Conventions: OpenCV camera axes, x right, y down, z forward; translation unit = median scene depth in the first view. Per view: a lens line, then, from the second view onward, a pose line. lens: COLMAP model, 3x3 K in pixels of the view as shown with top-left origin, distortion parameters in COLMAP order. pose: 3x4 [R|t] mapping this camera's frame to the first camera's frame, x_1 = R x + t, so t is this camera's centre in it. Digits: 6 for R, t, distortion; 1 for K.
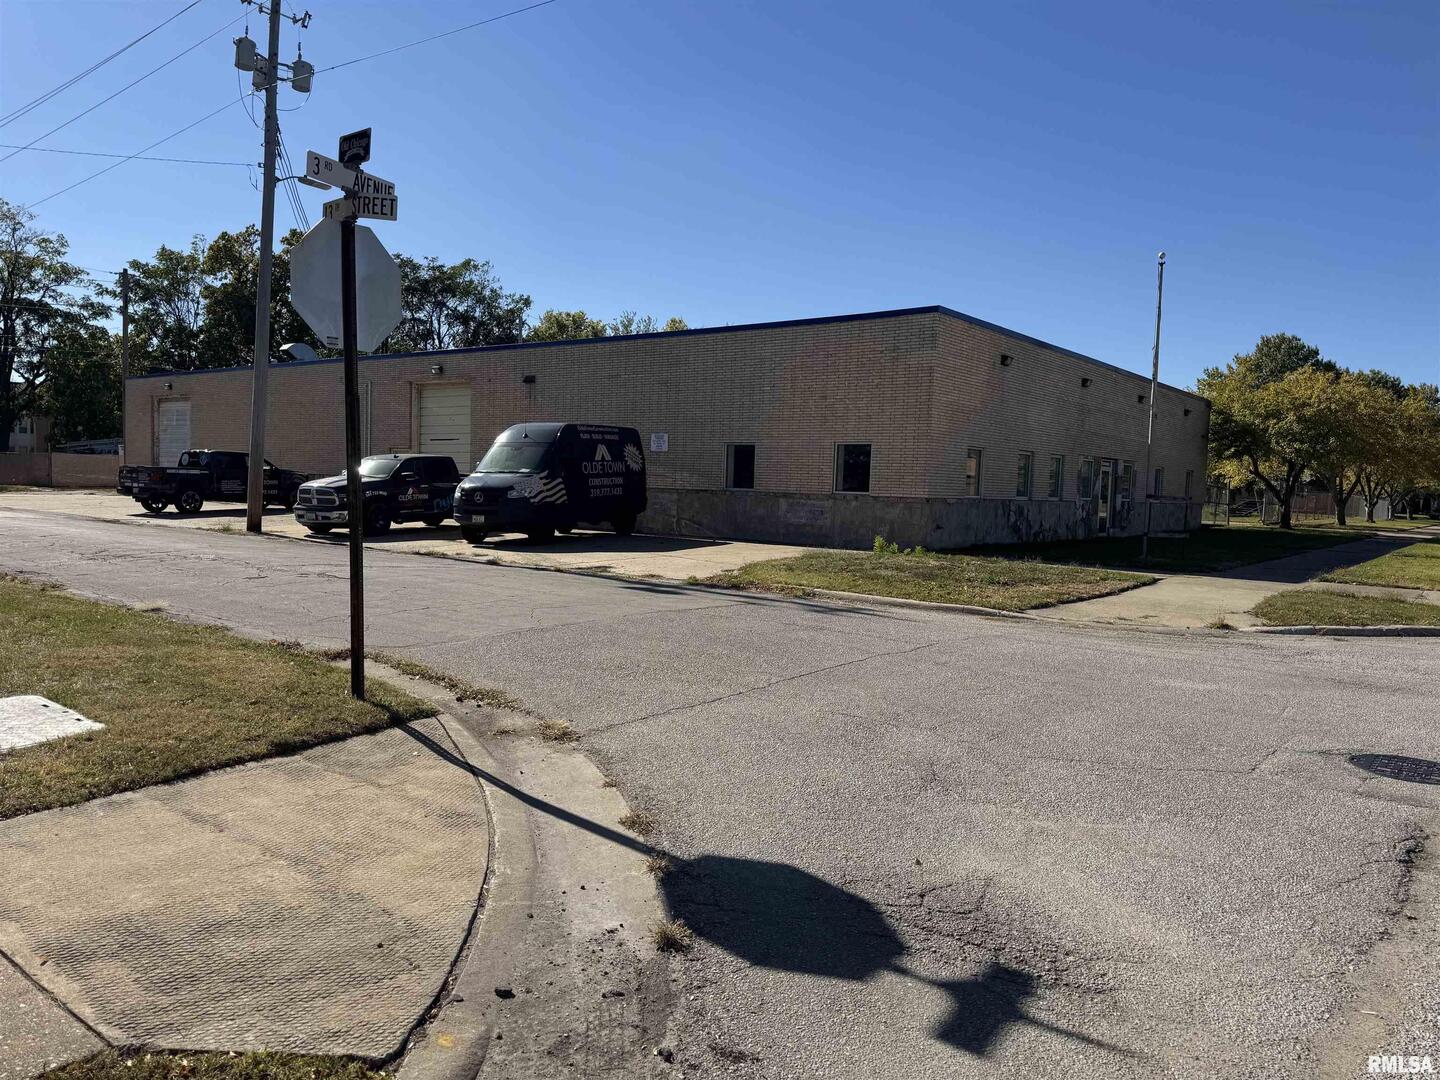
lens RADIAL K [[1022.9, 0, 723.4], [0, 1022.9, 529.5], [0, 0, 1]] dist [0.081741, -0.089493]
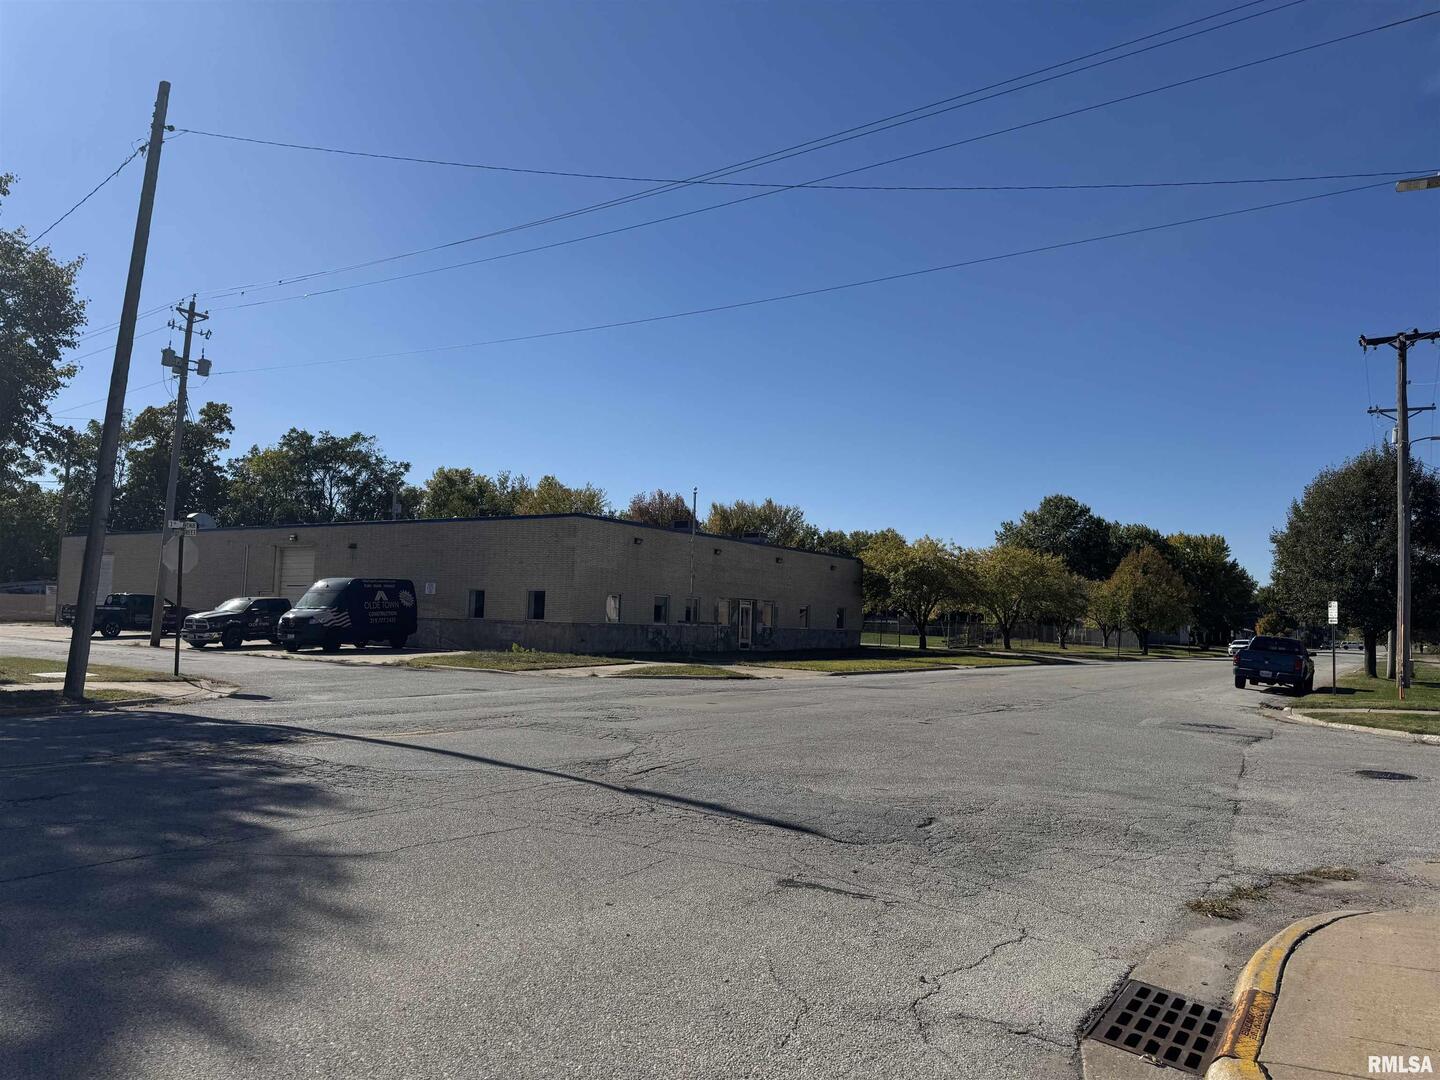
lens RADIAL K [[1022.9, 0, 724.9], [0, 1022.9, 542.5], [0, 0, 1]] dist [0.081741, -0.089493]
pose [[0.997742, 0.005163, 0.066957, 0.234522], [0.002832, 0.992919, -0.118762, 0.027125], [-0.067096, 0.118684, 0.990663, -0.493427]]
